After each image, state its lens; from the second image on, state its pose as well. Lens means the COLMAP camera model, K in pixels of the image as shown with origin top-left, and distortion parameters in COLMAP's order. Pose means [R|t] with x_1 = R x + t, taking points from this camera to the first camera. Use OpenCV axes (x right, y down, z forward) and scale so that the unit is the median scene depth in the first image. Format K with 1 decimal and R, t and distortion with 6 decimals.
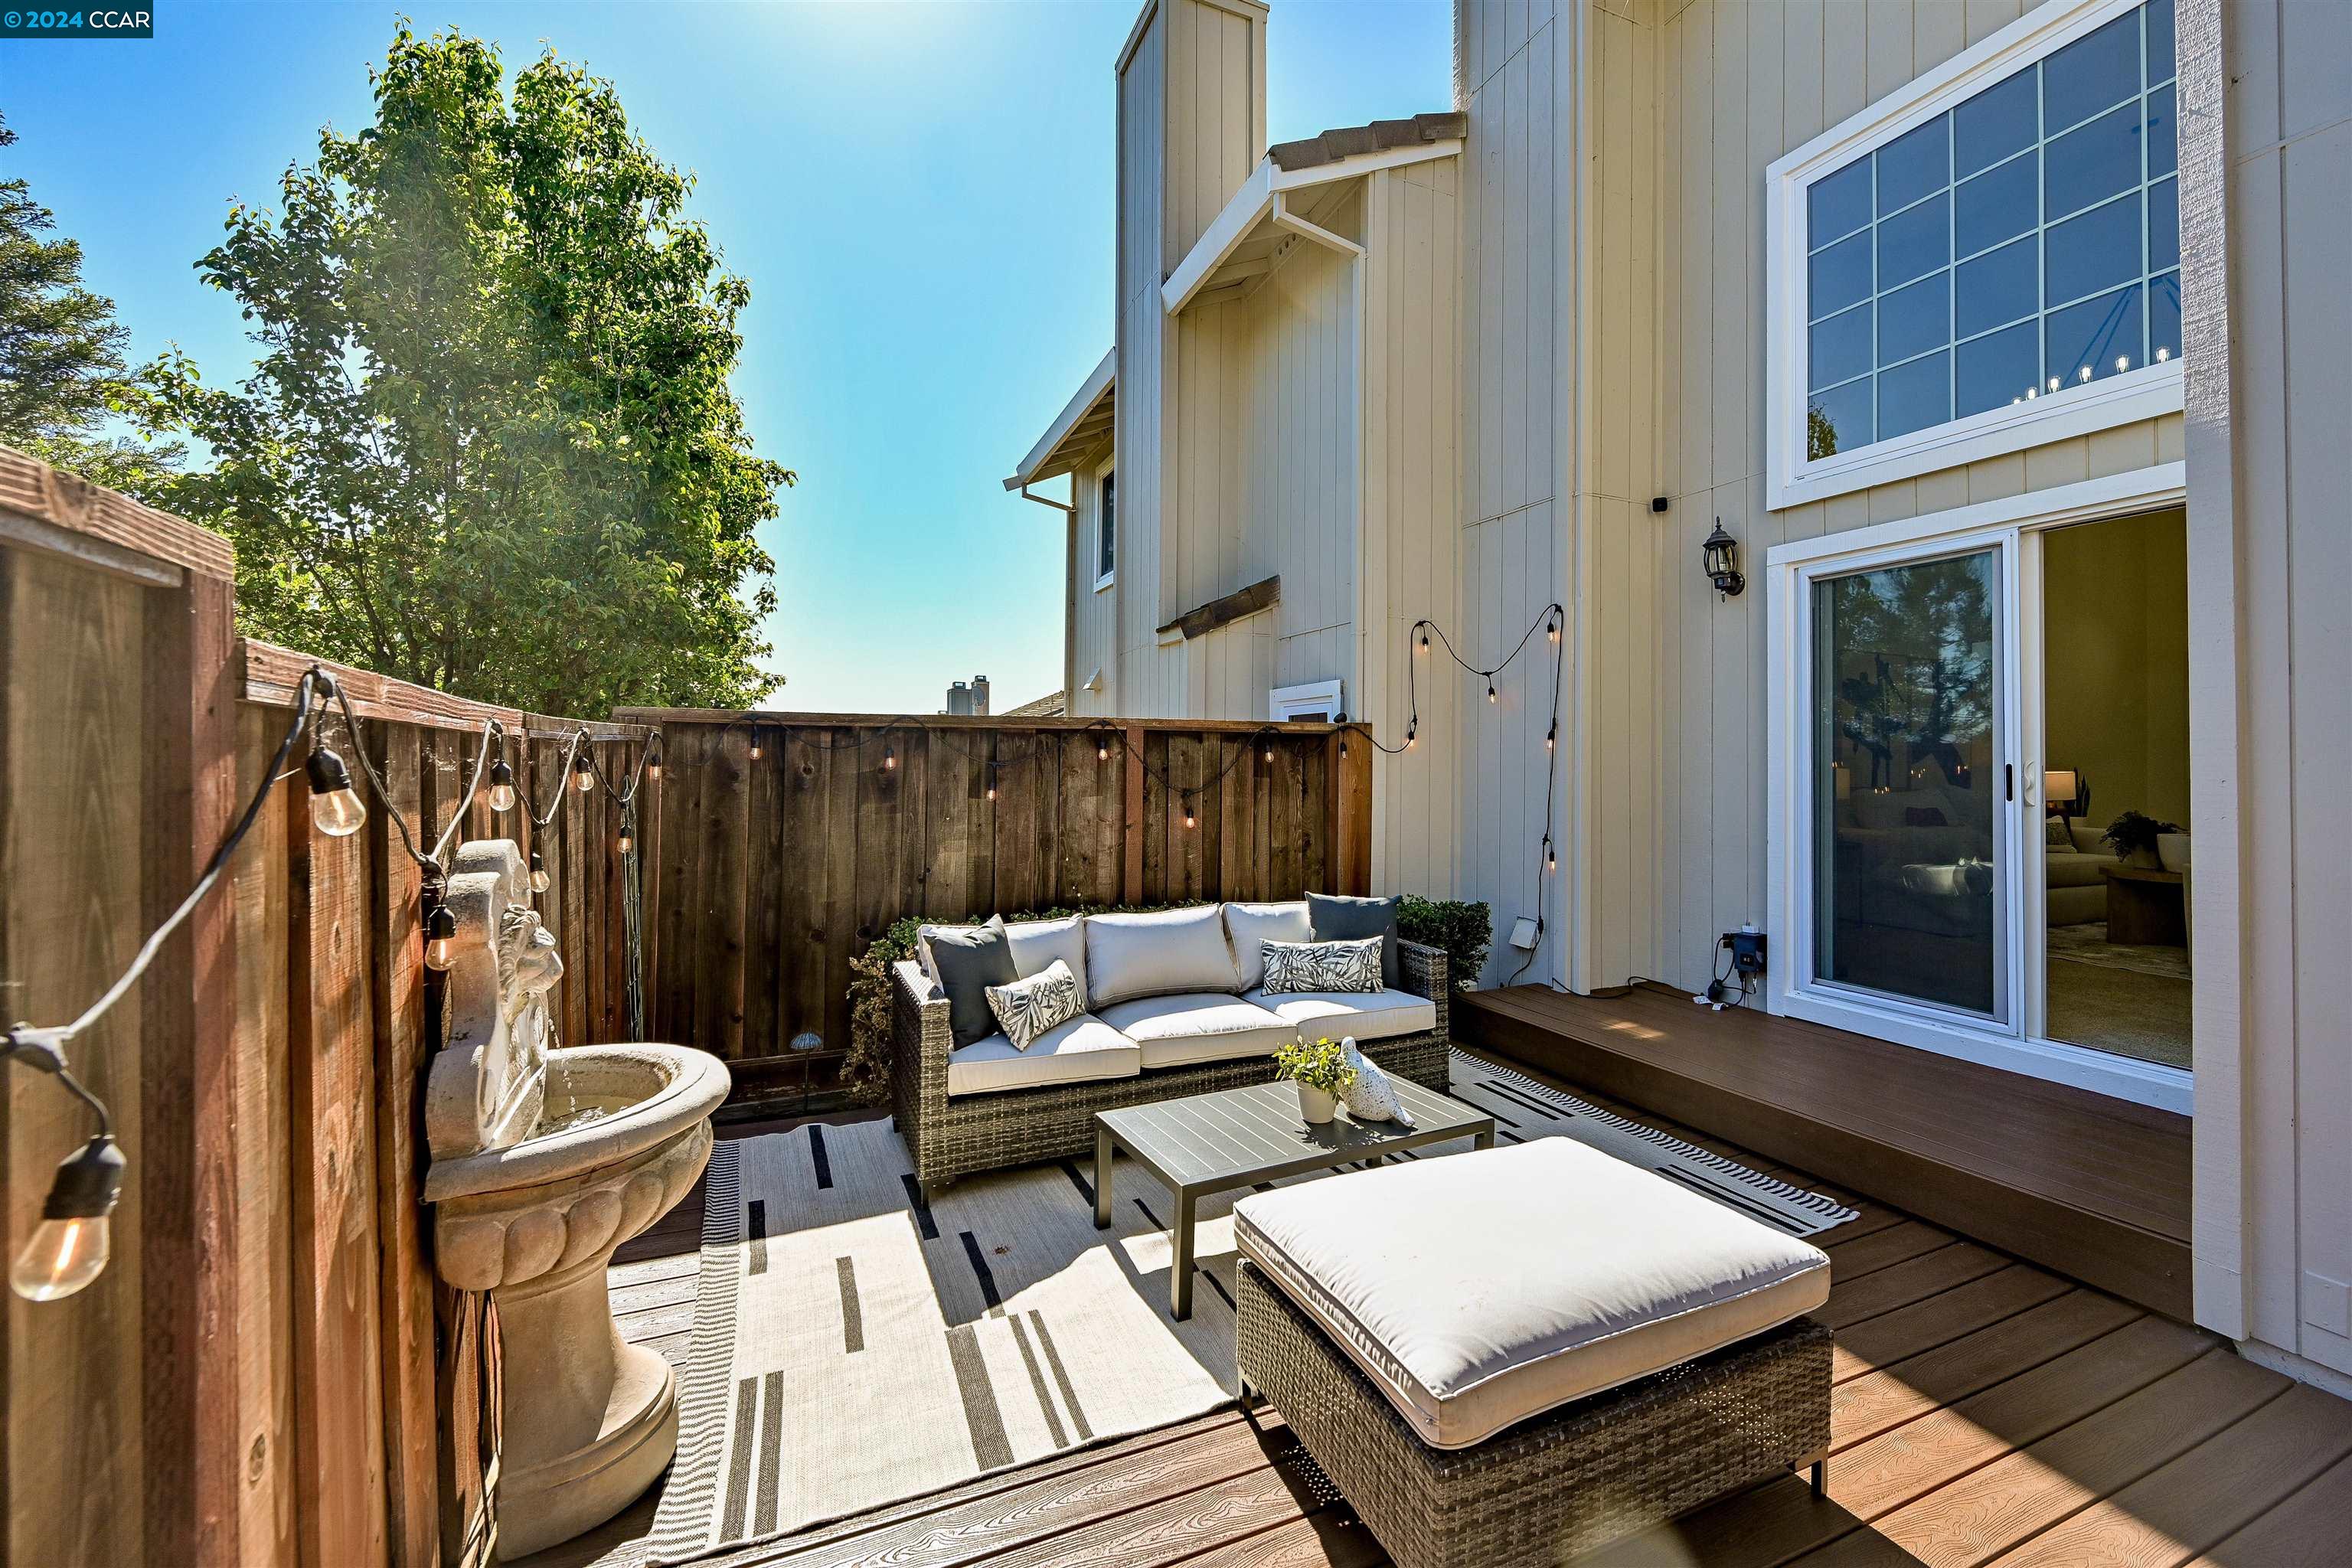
lens RADIAL K [[979.0, 0, 1188.0], [0, 979.0, 745.9], [0, 0, 1]] dist [-0.000840, 0.000306]
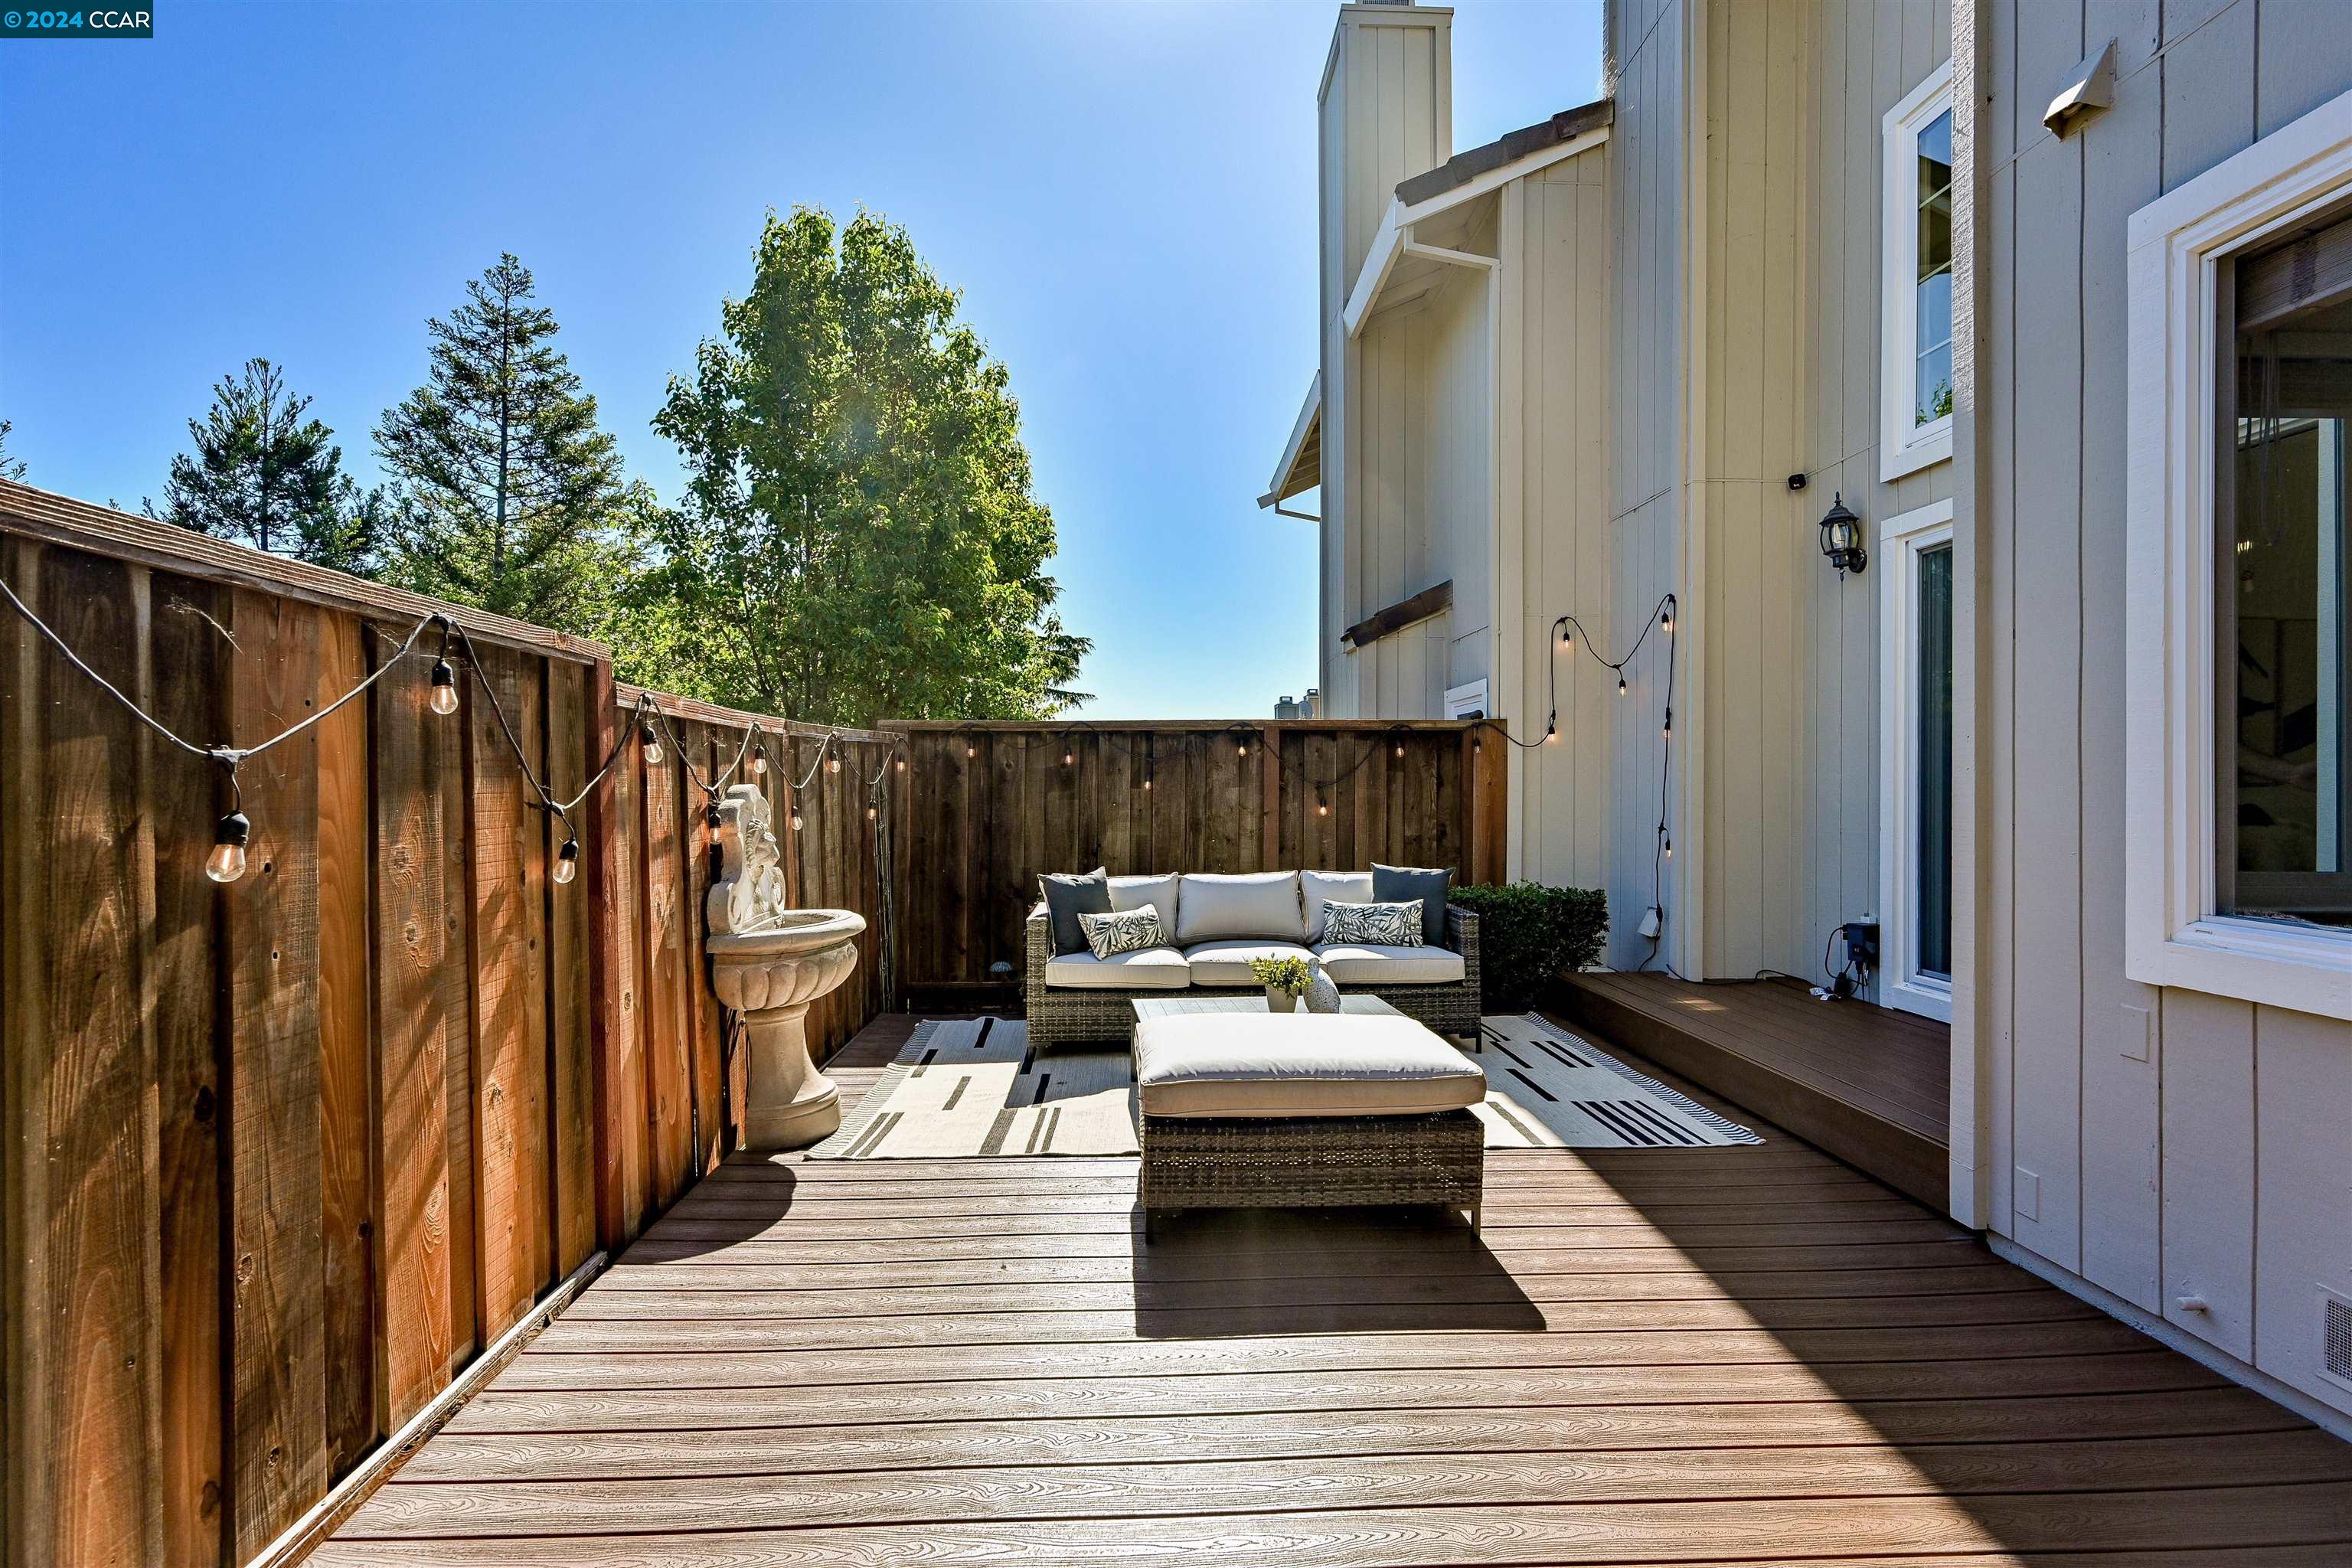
lens RADIAL K [[1140.2, 0, 1179.8], [0, 1140.2, 787.2], [0, 0, 1]] dist [0.021611, 0.001914]
pose [[0.924737, -0.005741, -0.380564, 0.371749], [0.011143, 0.999866, 0.011995, 0.035184], [0.380444, -0.015333, 0.924677, -0.295928]]
